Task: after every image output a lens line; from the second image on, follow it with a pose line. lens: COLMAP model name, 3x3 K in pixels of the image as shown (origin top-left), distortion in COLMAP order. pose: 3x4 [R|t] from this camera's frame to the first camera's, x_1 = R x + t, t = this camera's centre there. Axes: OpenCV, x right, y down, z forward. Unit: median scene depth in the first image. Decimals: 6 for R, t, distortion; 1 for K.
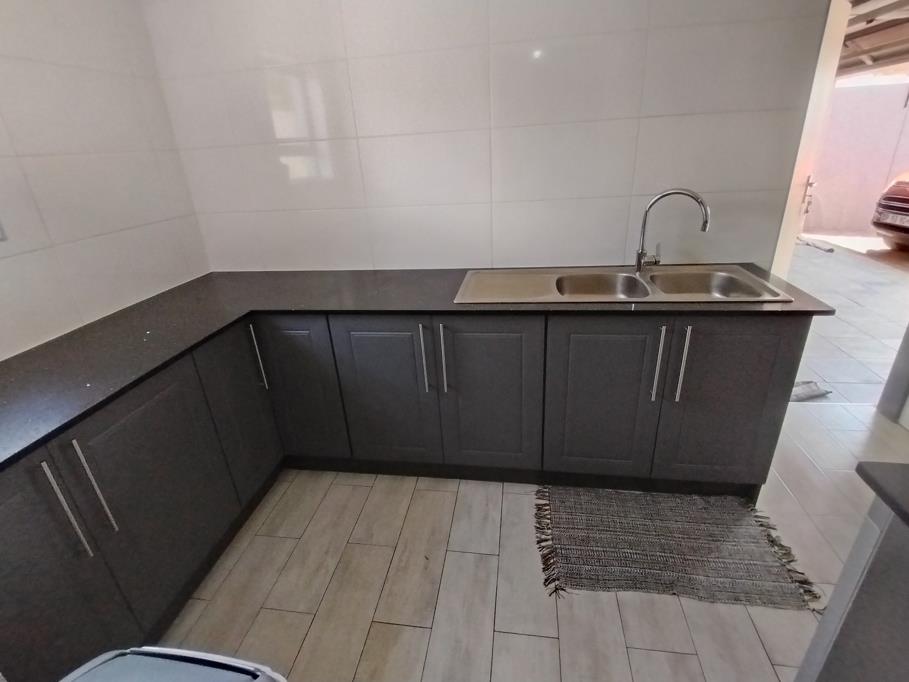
lens RADIAL K [[442.8, 0, 454.5], [0, 442.8, 341.0], [0, 0, 1]] dist [0.069914, -0.047899]
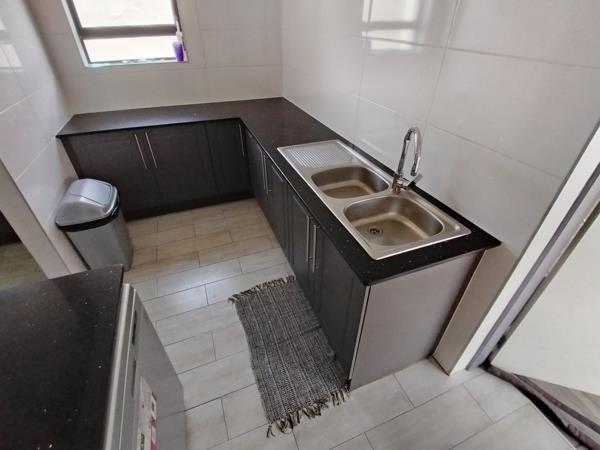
lens RADIAL K [[288.0, 0, 300.0], [0, 288.0, 225.0], [0, 0, 1]] dist [-0.000313, 0.000002]
pose [[0.492801, 0.552596, -0.672150, 0.969133], [-0.384954, 0.831209, 0.401126, -0.316719], [0.780357, 0.061071, 0.622345, 0.398567]]
